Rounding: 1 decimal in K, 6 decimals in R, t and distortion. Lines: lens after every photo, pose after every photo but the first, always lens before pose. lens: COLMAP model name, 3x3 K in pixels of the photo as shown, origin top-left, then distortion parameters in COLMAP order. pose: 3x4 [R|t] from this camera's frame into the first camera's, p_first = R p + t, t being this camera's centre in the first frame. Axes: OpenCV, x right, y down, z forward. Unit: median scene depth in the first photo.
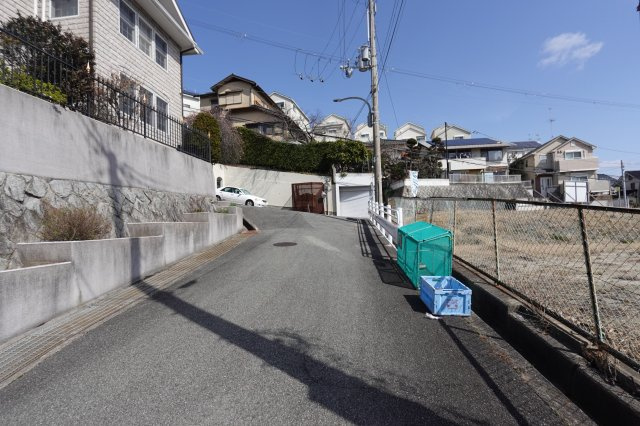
lens RADIAL K [[329.7, 0, 320.0], [0, 329.7, 213.0], [0, 0, 1]] dist [0.000725, 0.000076]
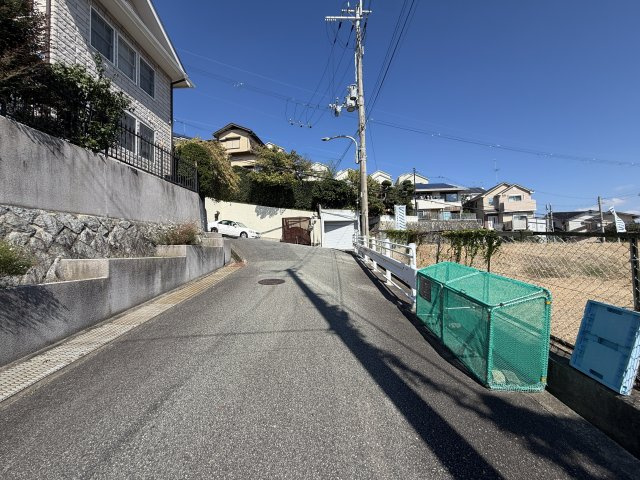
lens RADIAL K [[450.4, 0, 322.8], [0, 450.4, 240.3], [0, 0, 1]] dist [0.078253, -0.089648]
pose [[0.999823, 0.010576, 0.015565, 0.029688], [-0.010246, 0.999724, -0.021148, 0.017901], [-0.015785, 0.020985, 0.999655, -0.538143]]
